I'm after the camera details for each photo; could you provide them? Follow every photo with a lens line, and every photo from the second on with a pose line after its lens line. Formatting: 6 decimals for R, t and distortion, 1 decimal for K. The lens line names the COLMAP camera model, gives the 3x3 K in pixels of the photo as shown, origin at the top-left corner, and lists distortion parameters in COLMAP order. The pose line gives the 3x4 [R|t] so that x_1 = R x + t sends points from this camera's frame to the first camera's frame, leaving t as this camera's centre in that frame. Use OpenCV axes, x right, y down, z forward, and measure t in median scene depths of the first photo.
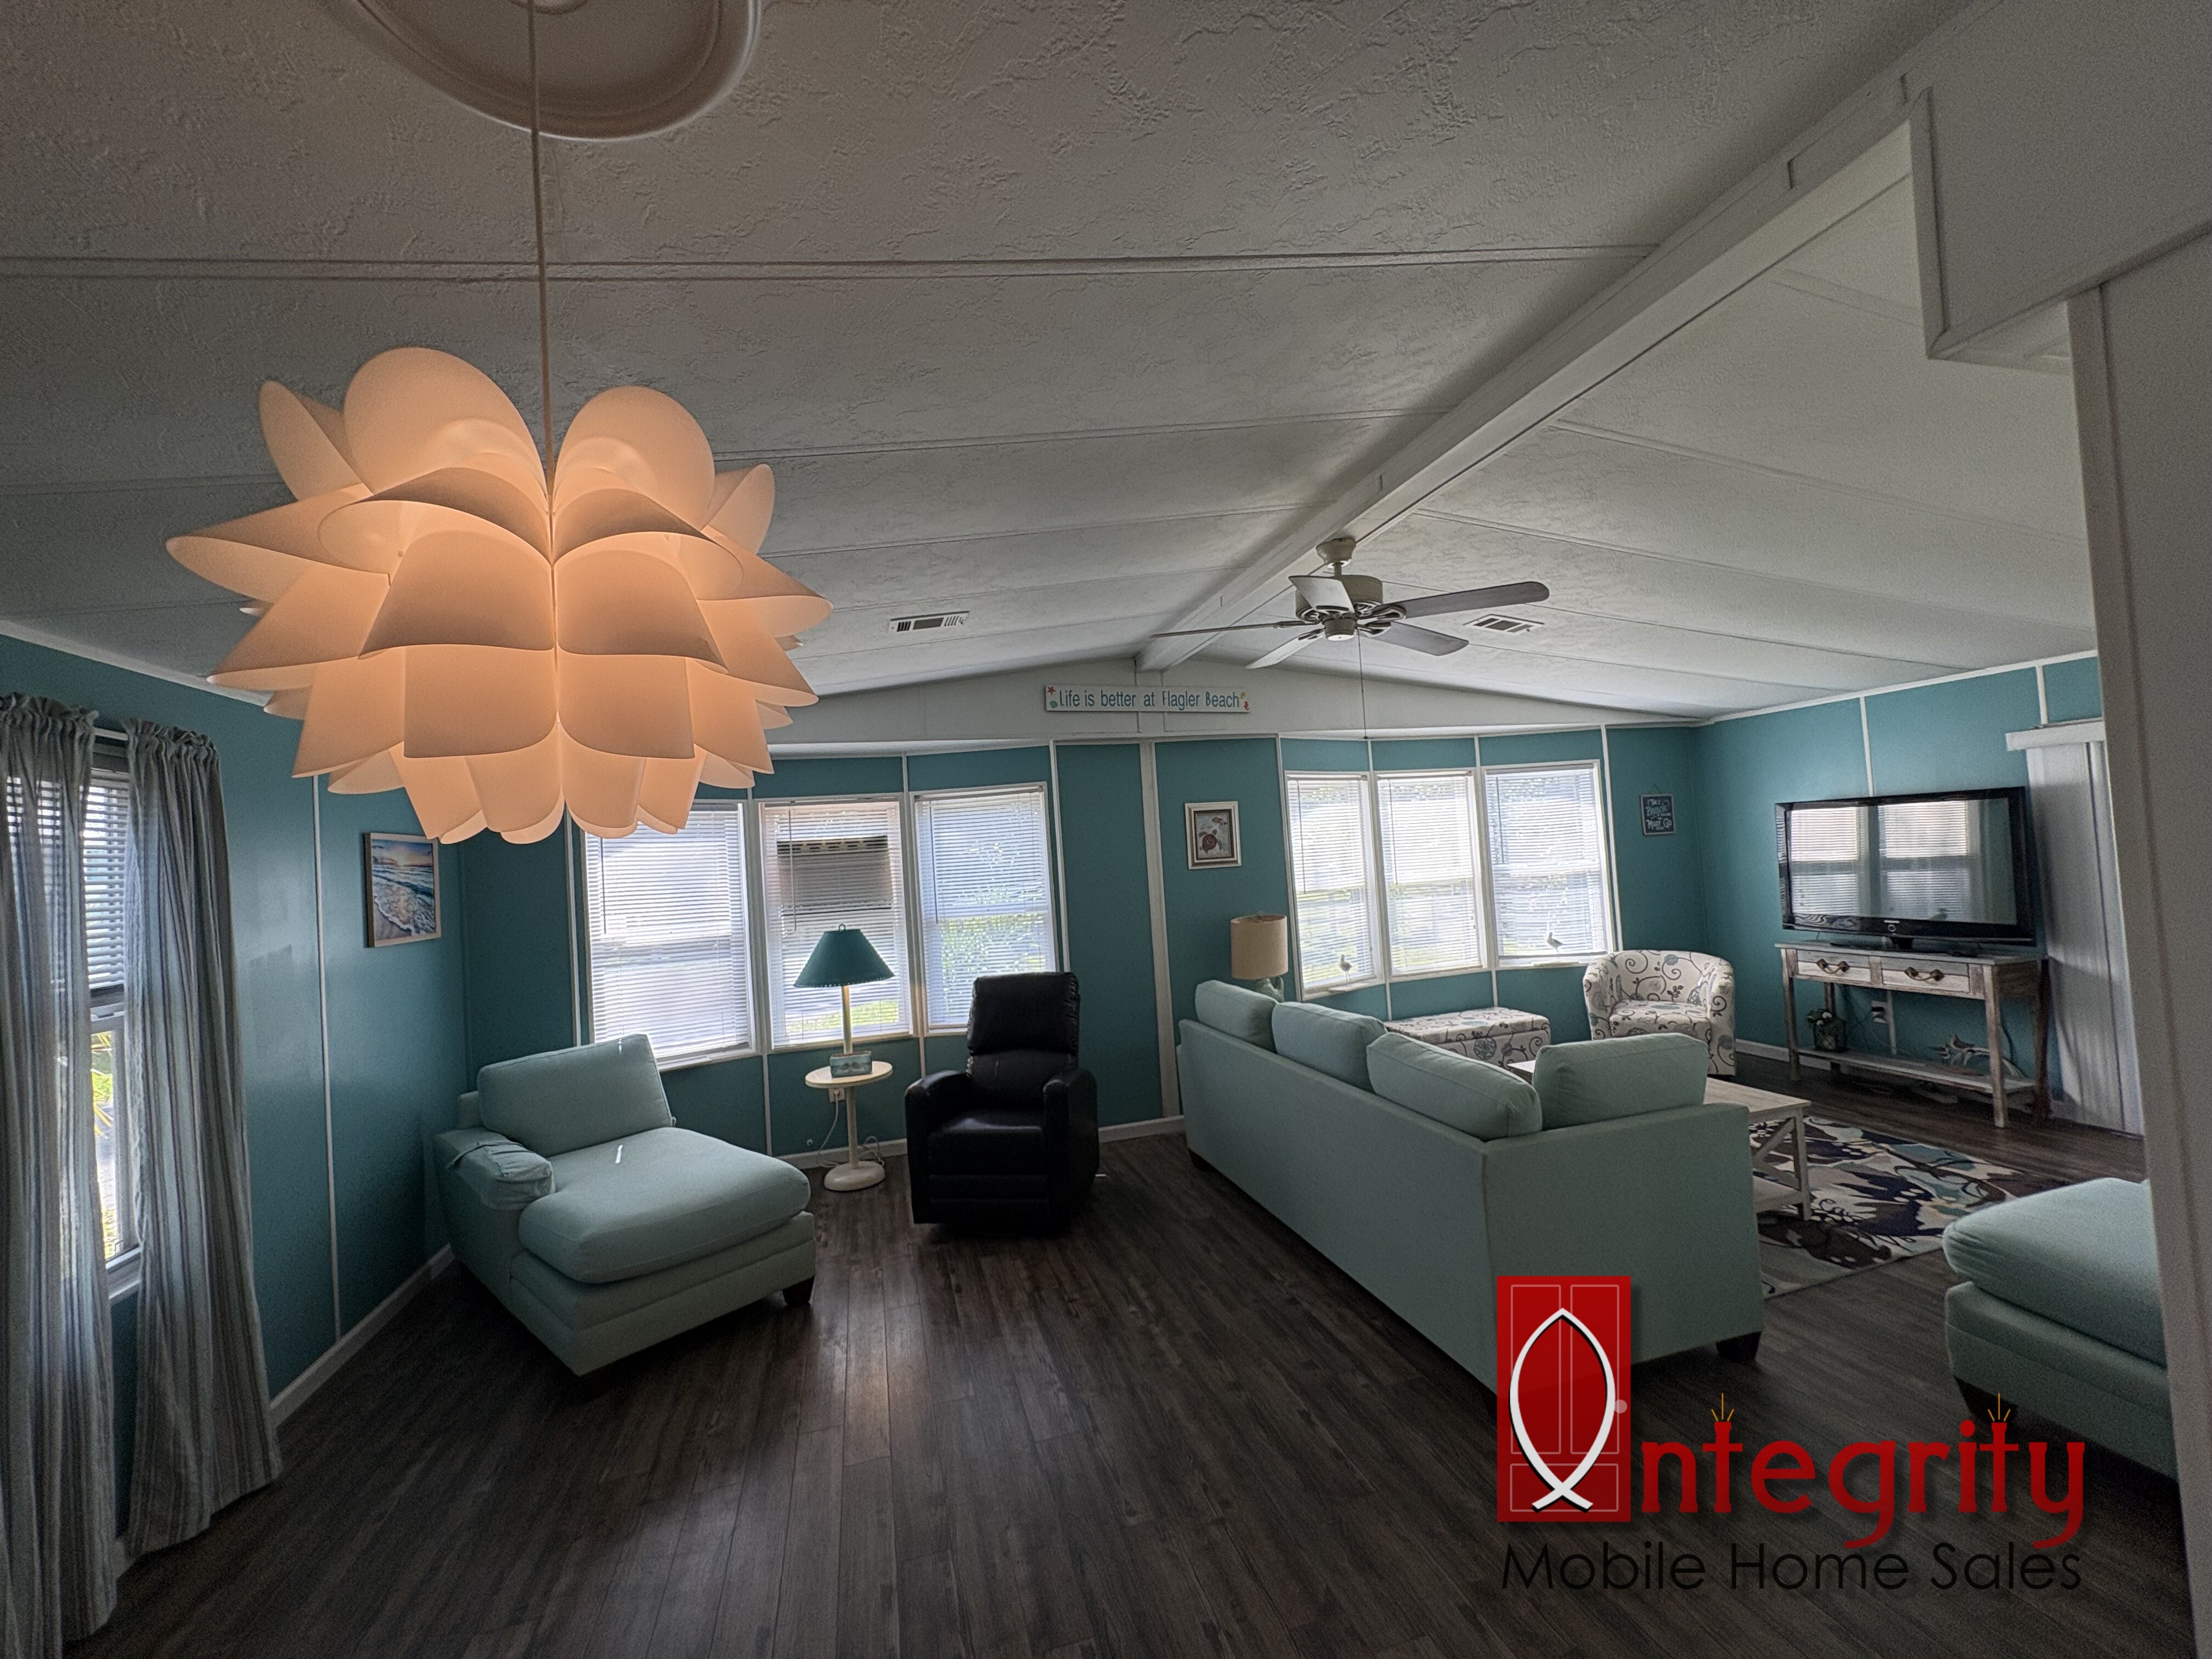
lens RADIAL K [[881.8, 0, 1108.8], [0, 881.8, 829.7], [0, 0, 1]] dist [0.000030, 0.000446]
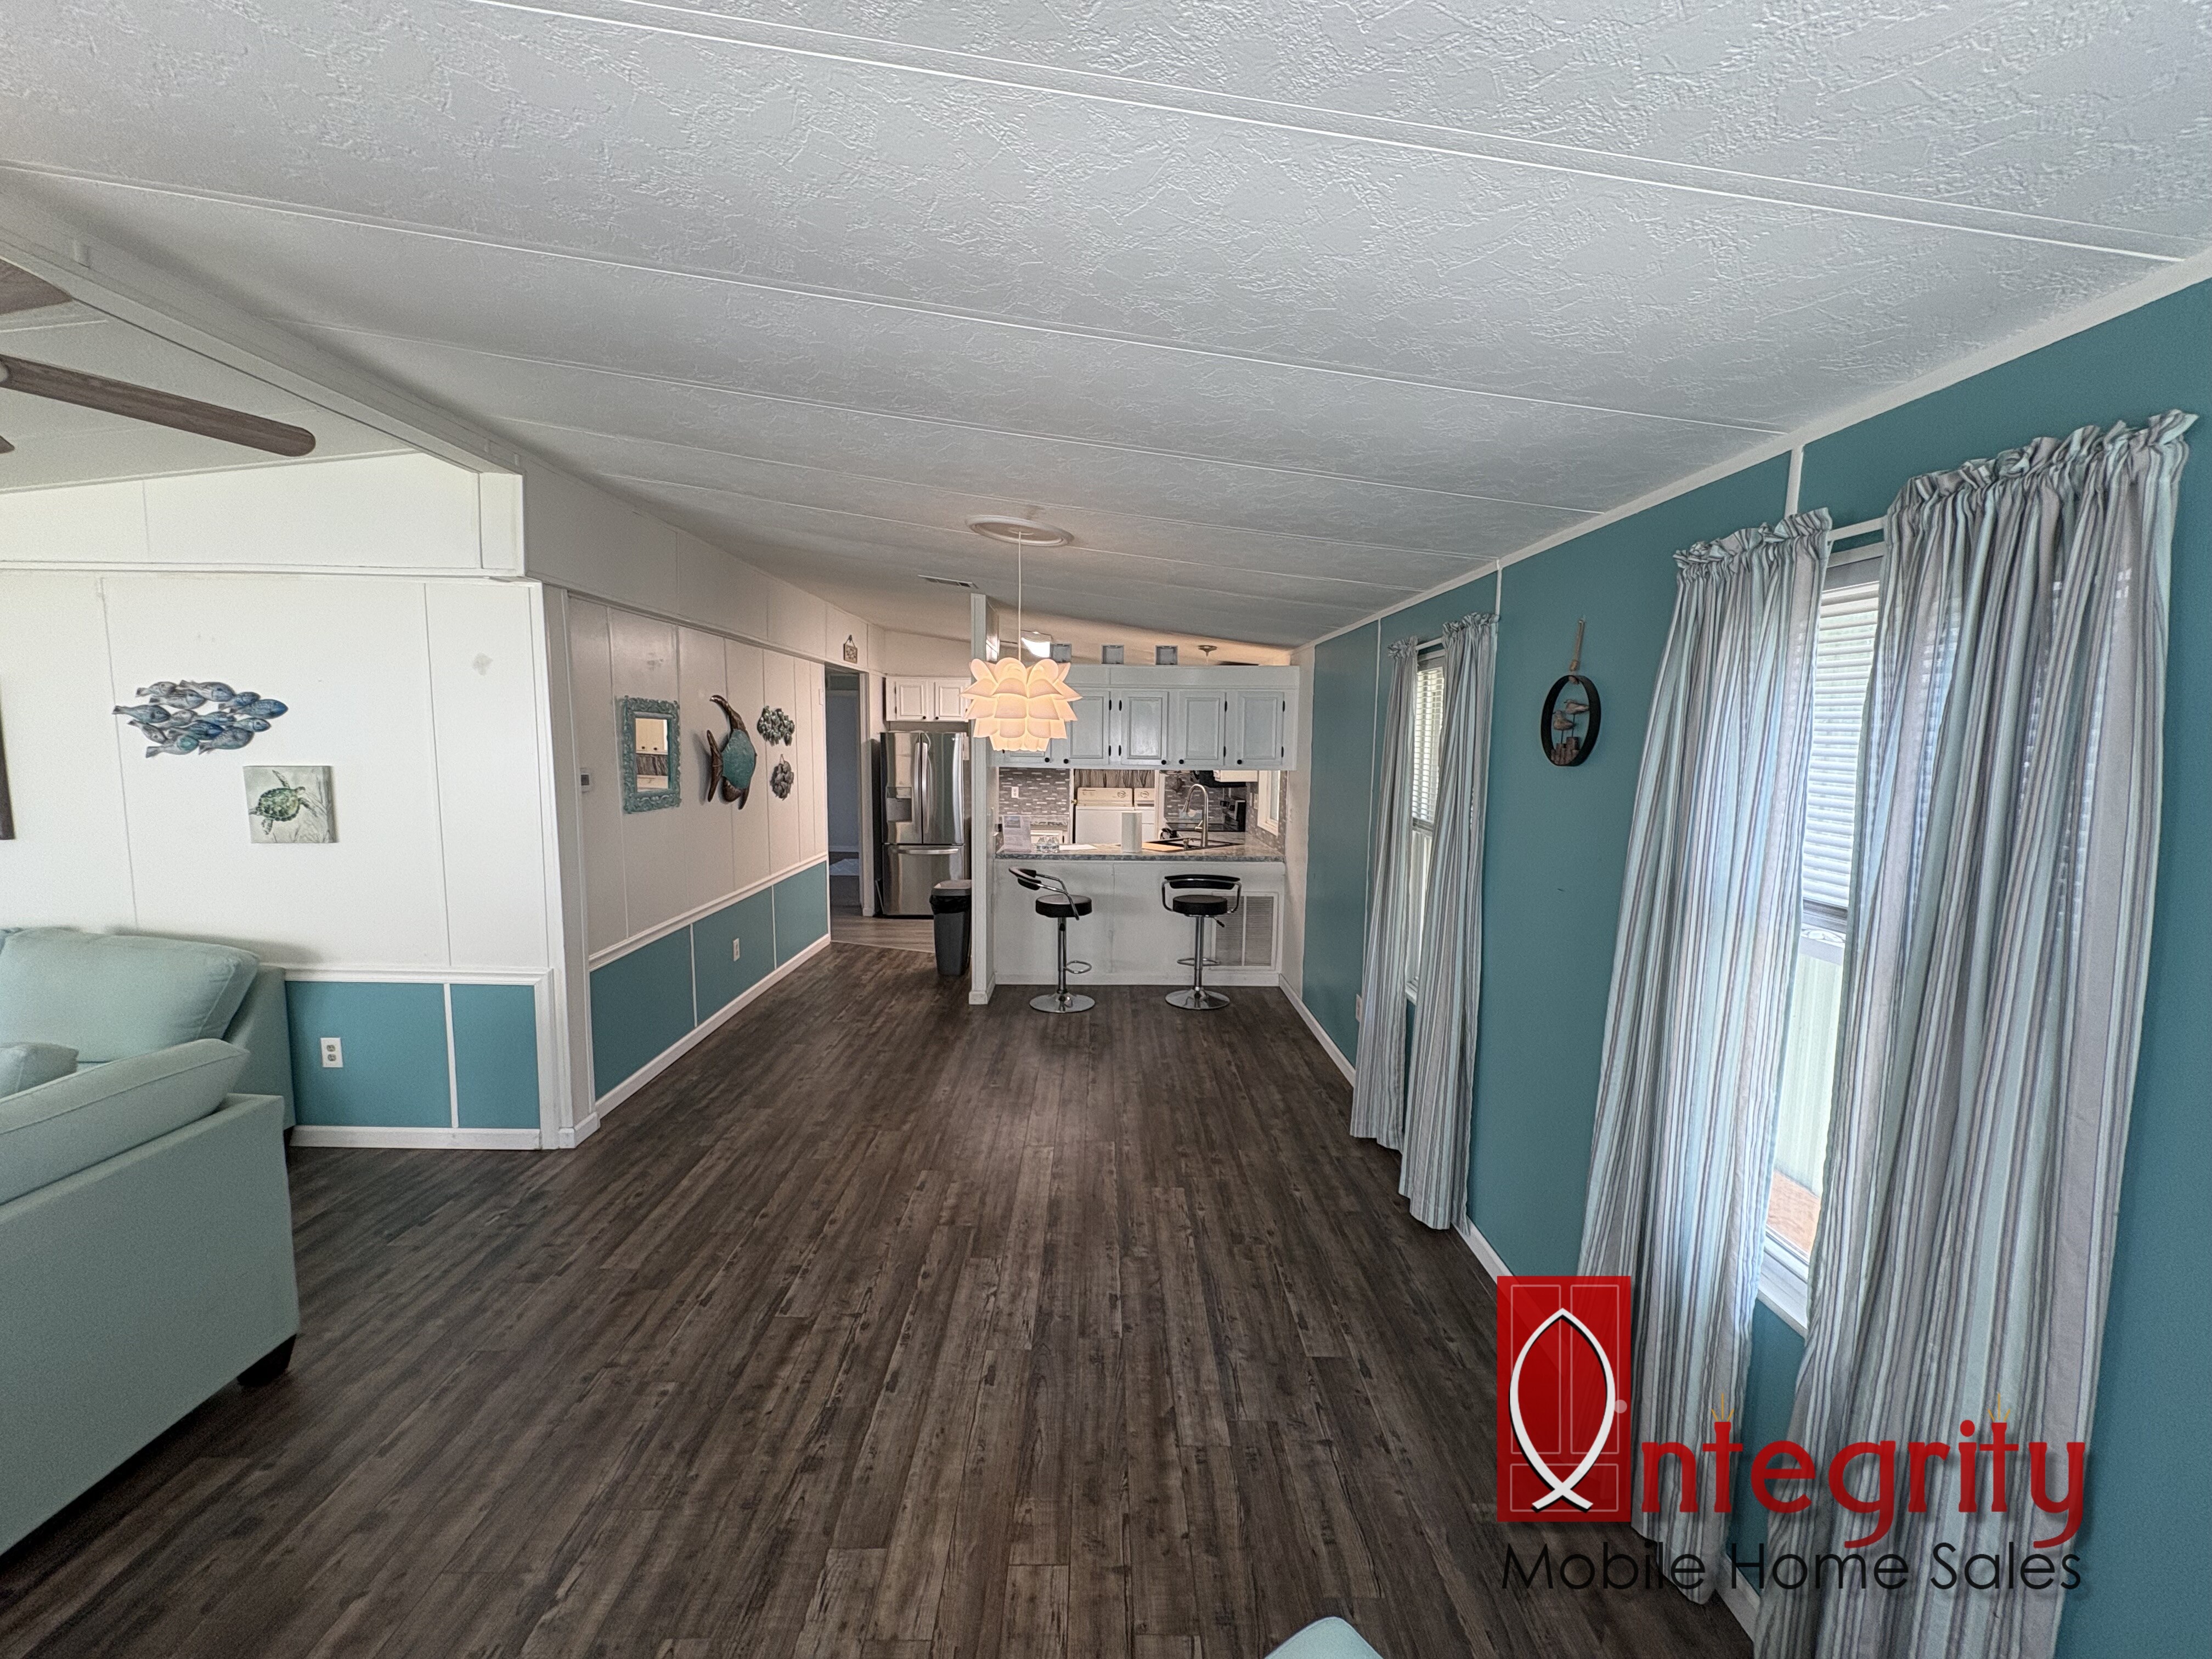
lens RADIAL K [[879.4, 0, 1107.3], [0, 879.4, 827.6], [0, 0, 1]] dist [0.000160, -0.000050]
pose [[-0.964841, 0.021823, 0.261926, -0.380334], [0.038377, 0.997564, 0.058253, 0.026409], [-0.260017, 0.066257, -0.963328, 0.893086]]
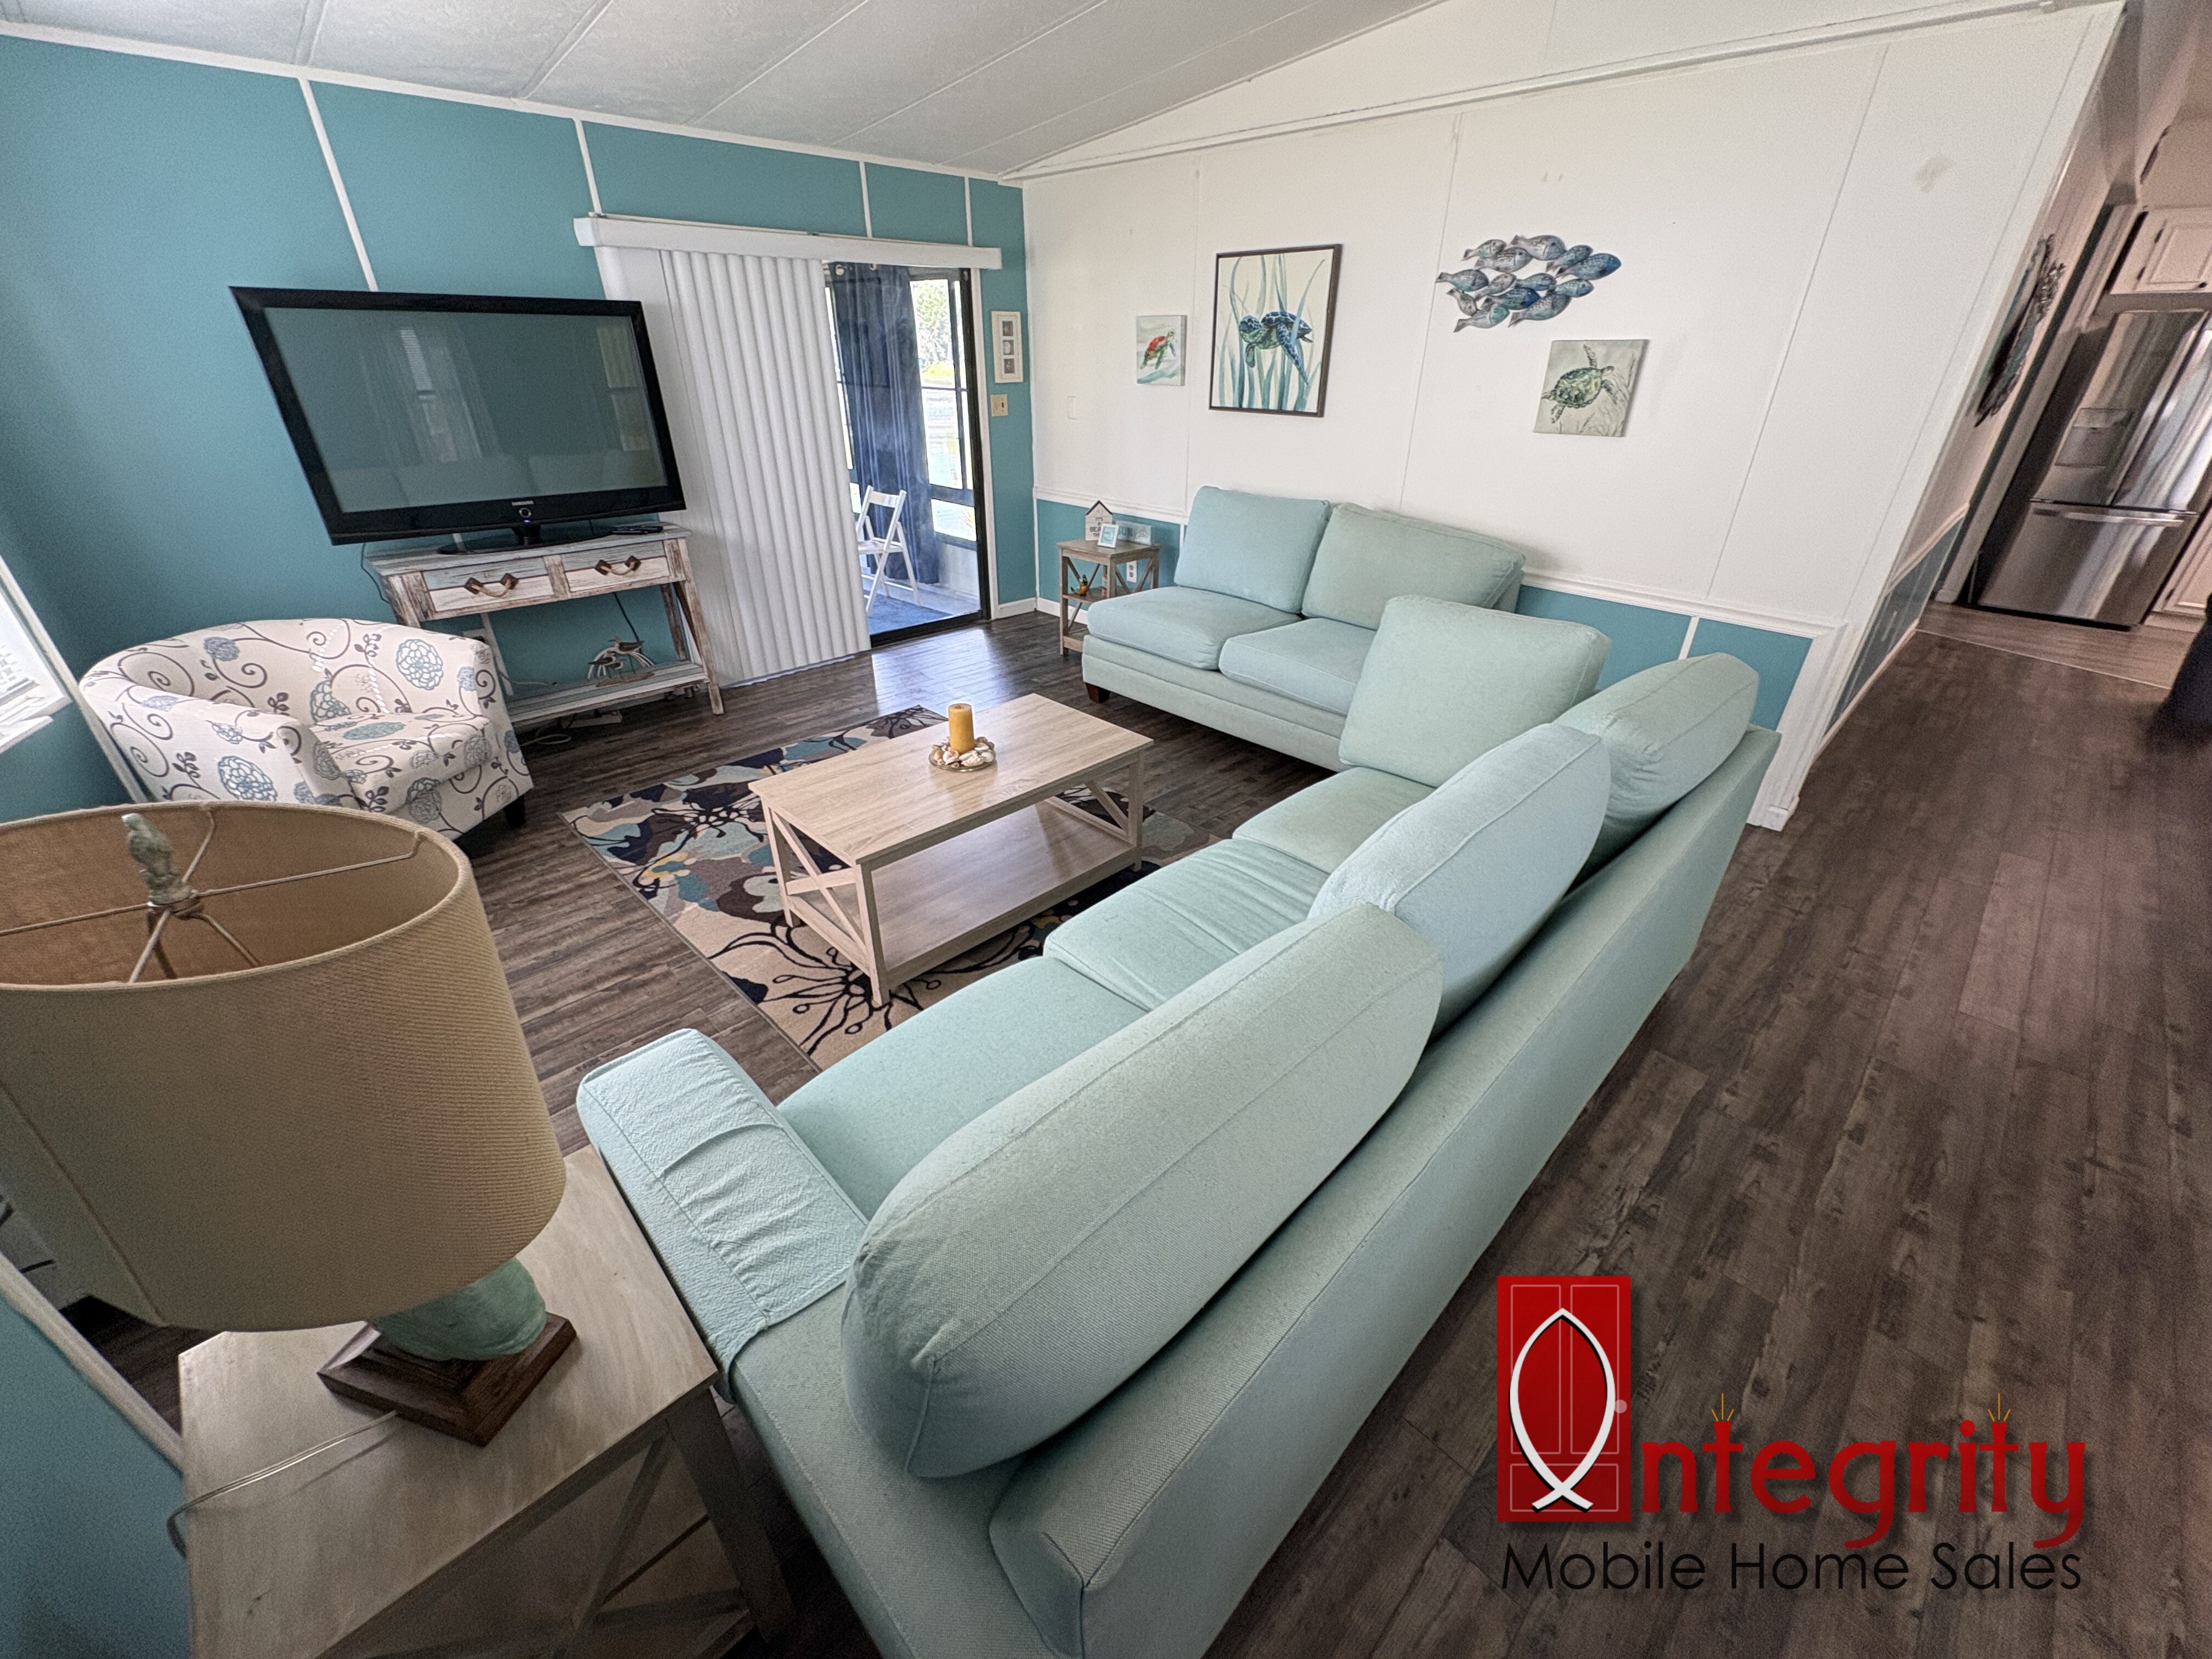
lens RADIAL K [[882.2, 0, 1107.6], [0, 882.2, 828.9], [0, 0, 1]] dist [-0.001006, 0.000409]
pose [[-0.480198, -0.370927, 0.794873, 0.010515], [-0.002510, 0.906767, 0.421625, 0.047039], [-0.877157, 0.200468, -0.436359, 1.051982]]
